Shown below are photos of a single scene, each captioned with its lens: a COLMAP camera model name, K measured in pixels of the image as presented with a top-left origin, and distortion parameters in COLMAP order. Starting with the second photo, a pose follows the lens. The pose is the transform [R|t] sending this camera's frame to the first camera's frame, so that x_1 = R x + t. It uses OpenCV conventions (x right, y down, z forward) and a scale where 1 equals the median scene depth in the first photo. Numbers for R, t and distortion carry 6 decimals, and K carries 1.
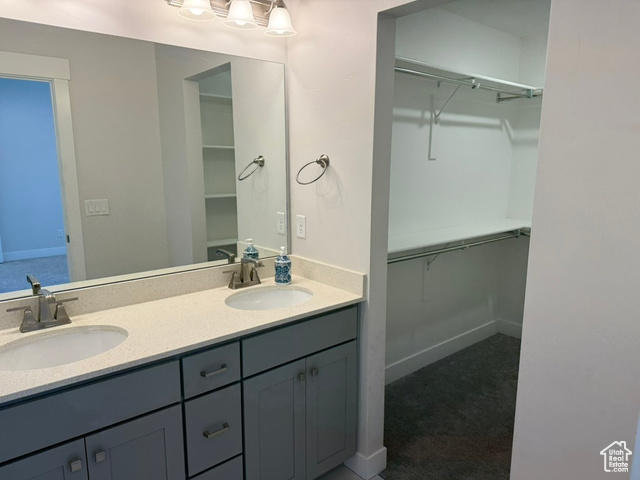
lens RADIAL K [[452.8, 0, 317.4], [0, 452.8, 236.7], [0, 0, 1]] dist [0.003933, -0.000718]
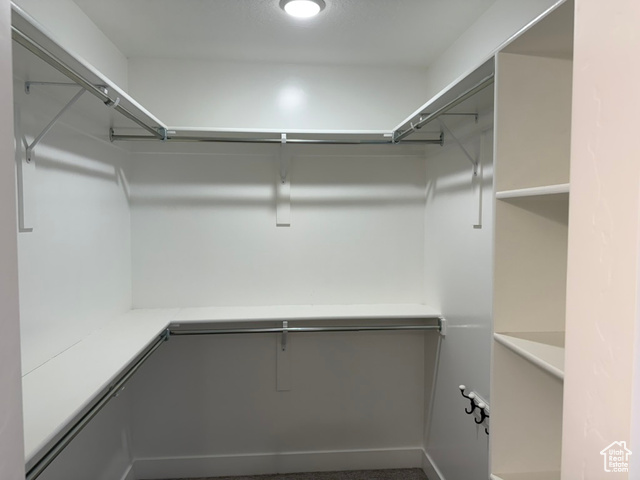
lens RADIAL K [[452.8, 0, 317.4], [0, 452.8, 236.7], [0, 0, 1]] dist [0.003933, -0.000718]
pose [[0.569189, -0.042409, 0.821113, 0.020641], [0.148089, 0.987625, -0.051646, -0.081575], [-0.808761, 0.150994, 0.568425, 0.409986]]
